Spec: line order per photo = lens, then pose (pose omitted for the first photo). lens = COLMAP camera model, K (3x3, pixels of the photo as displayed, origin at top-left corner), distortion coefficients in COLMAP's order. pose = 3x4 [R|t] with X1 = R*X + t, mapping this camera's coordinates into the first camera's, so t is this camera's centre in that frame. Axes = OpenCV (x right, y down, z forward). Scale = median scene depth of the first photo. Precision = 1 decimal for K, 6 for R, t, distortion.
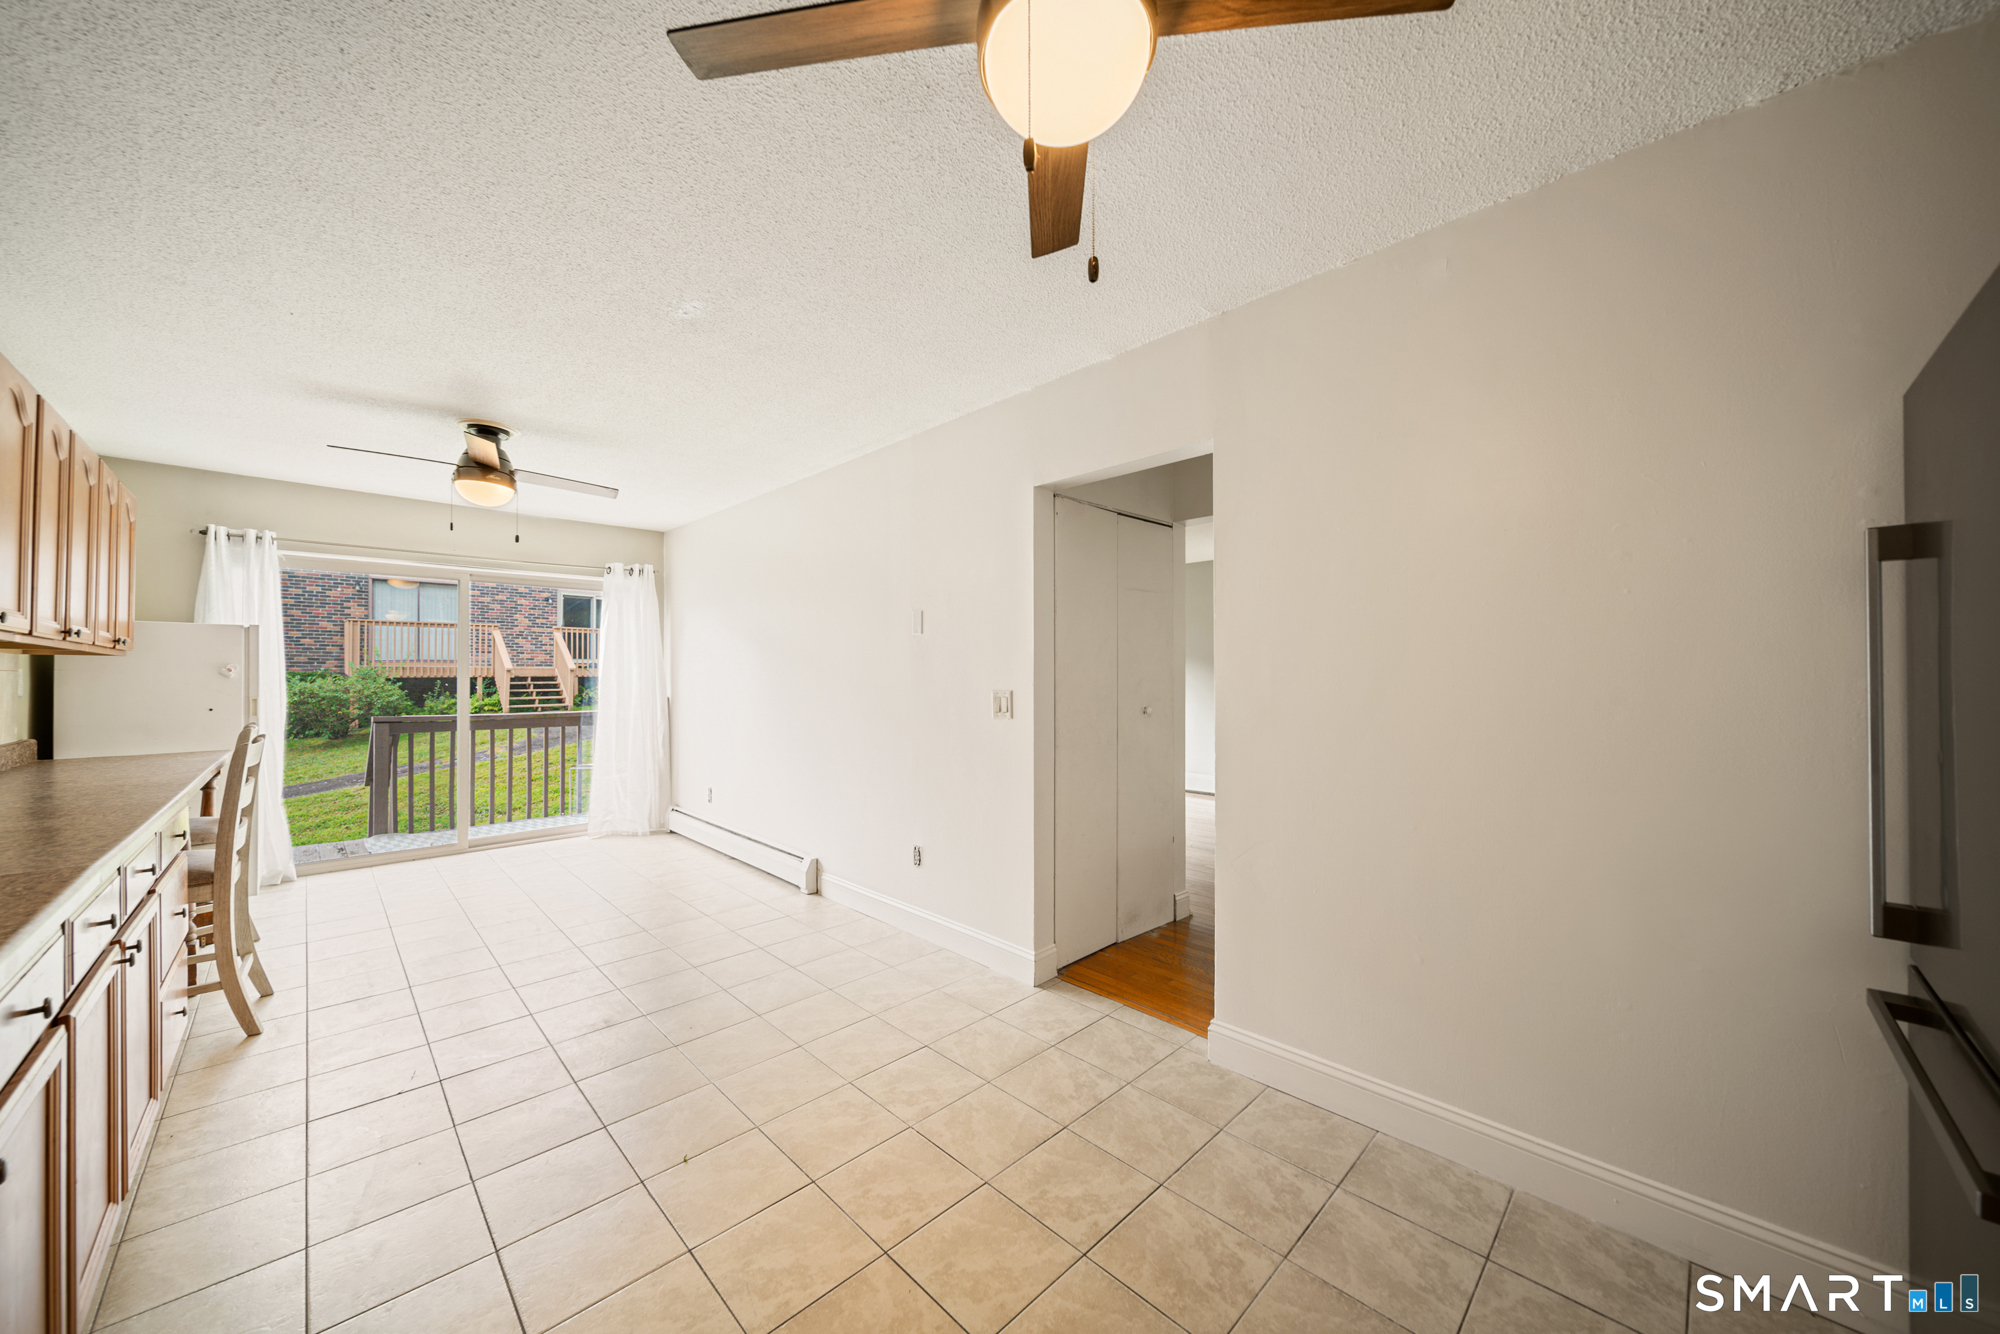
lens RADIAL K [[696.7, 0, 1000.0], [0, 696.7, 667.0], [0, 0, 1]] dist [-0.001685, -0.000116]
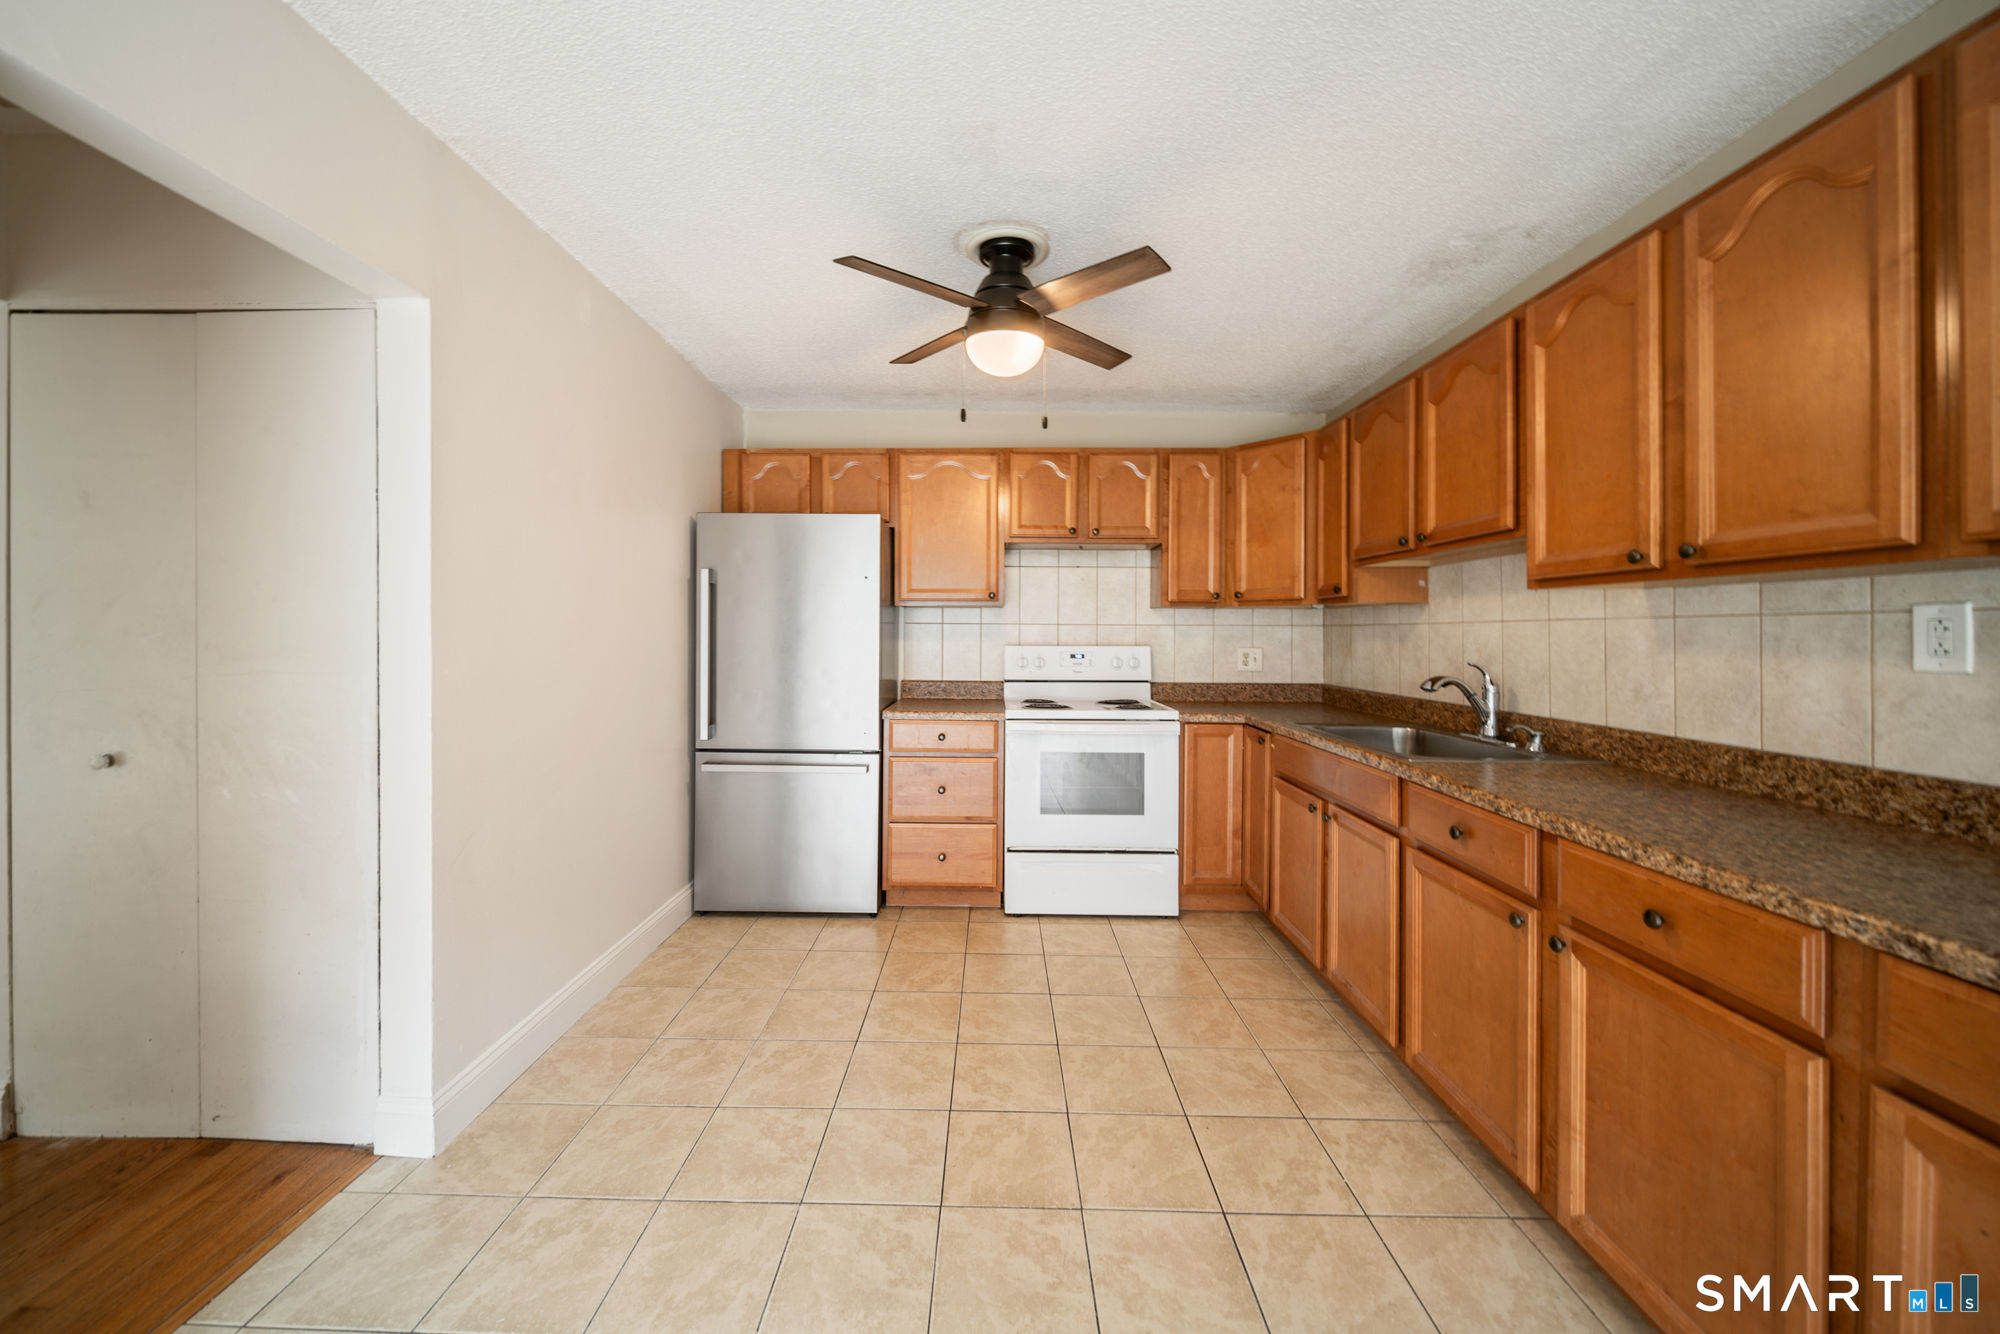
lens RADIAL K [[714.1, 0, 991.0], [0, 714.1, 623.1], [0, 0, 1]] dist [-0.001050, -0.000384]
pose [[-0.704204, 0.005323, 0.709977, -0.411542], [-0.019546, 0.999448, -0.026880, 0.017781], [-0.709728, -0.032806, -0.703711, 0.741934]]
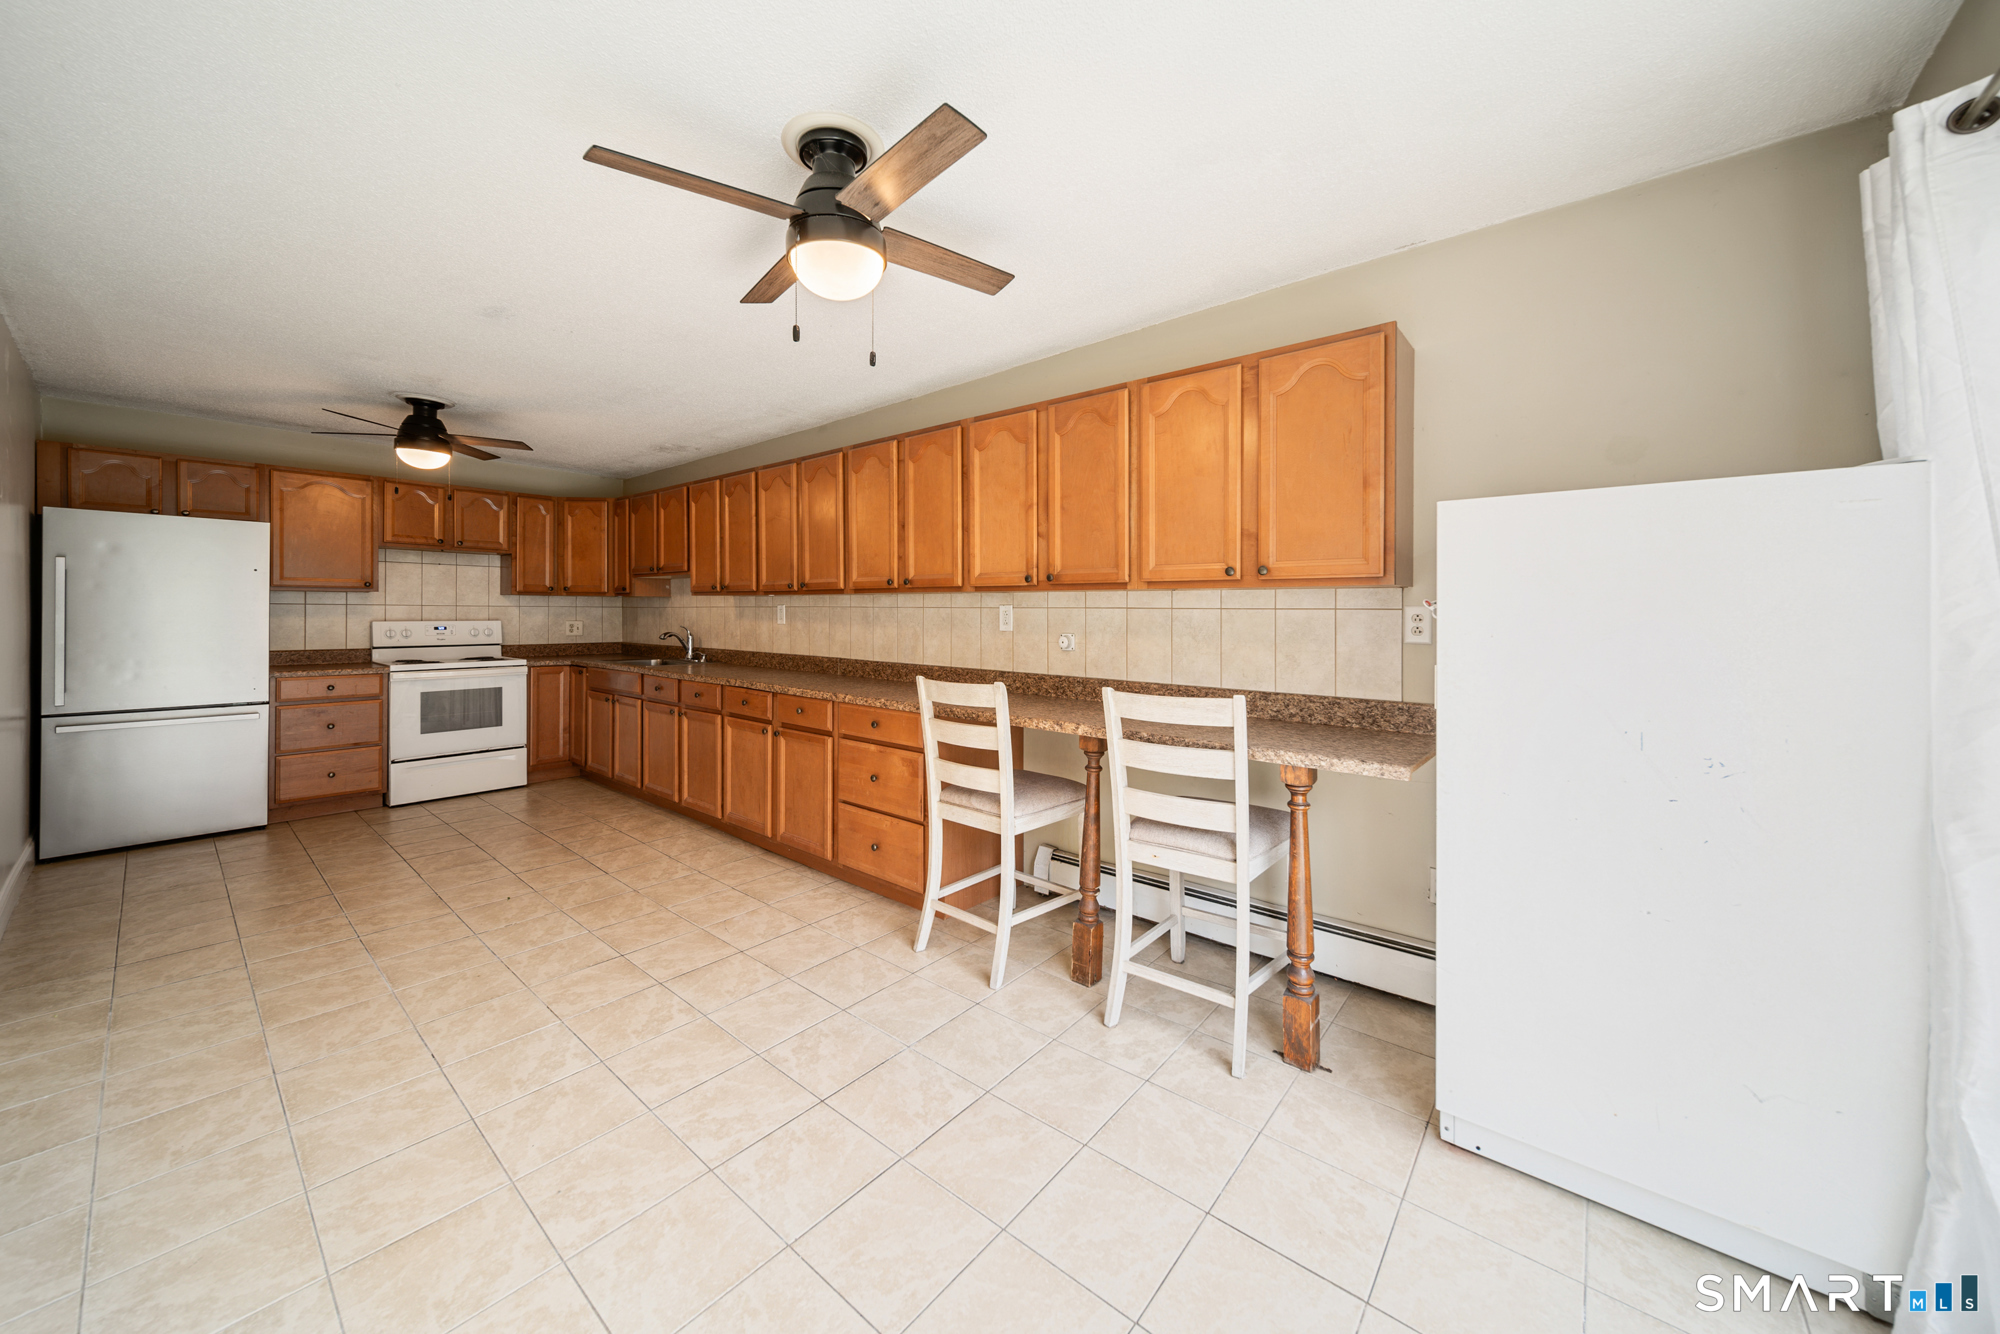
lens RADIAL K [[714.1, 0, 991.0], [0, 714.1, 623.1], [0, 0, 1]] dist [-0.001050, -0.000384]
pose [[-0.996604, -0.006166, -0.082111, -0.776994], [-0.005884, 0.999976, -0.003677, 0.024089], [0.082132, -0.003181, -0.996616, 1.492860]]
